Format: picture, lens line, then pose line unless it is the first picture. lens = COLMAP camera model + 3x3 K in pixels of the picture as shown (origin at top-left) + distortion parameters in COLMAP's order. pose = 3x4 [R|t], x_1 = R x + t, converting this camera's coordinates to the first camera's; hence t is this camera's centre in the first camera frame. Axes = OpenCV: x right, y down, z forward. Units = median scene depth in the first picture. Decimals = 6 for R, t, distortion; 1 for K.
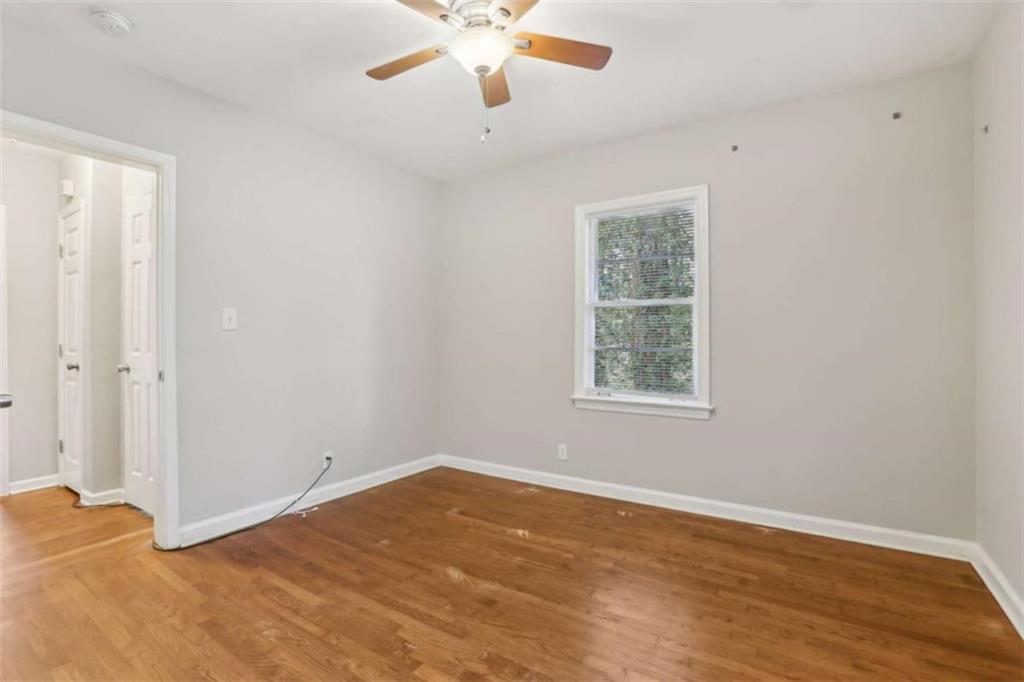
lens RADIAL K [[470.5, 0, 512.0], [0, 470.5, 341.0], [0, 0, 1]] dist [-0.073715, 0.022473]
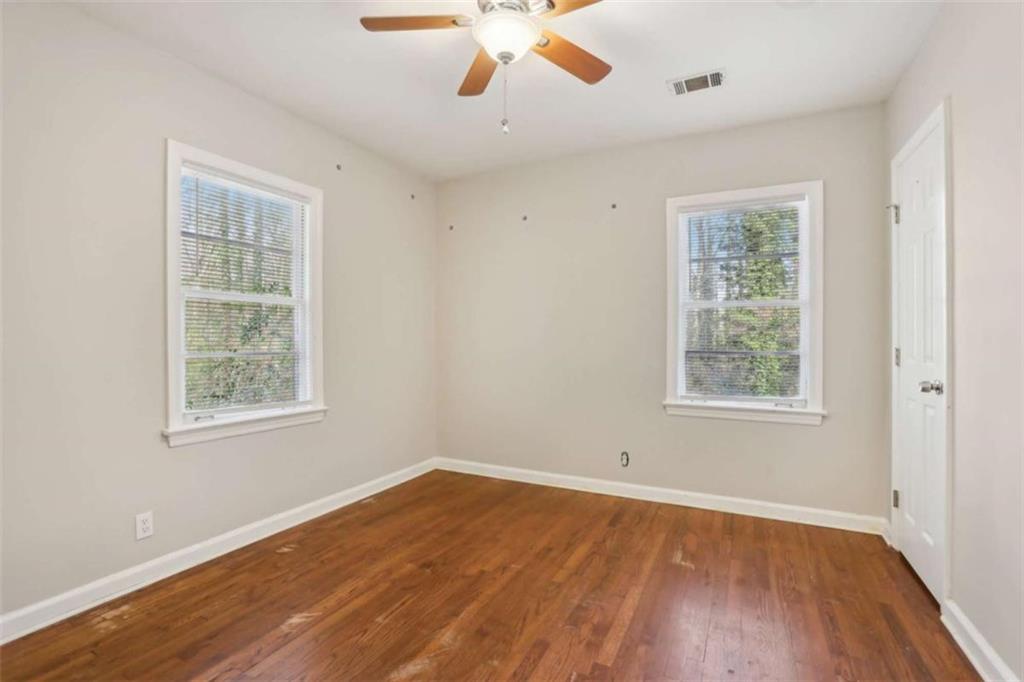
lens RADIAL K [[470.5, 0, 512.0], [0, 470.5, 341.0], [0, 0, 1]] dist [-0.073715, 0.022473]
pose [[-0.107901, -0.001369, 0.994161, -0.726958], [0.006608, 0.999976, 0.002094, -0.004342], [-0.994140, 0.006796, -0.107889, 0.794628]]
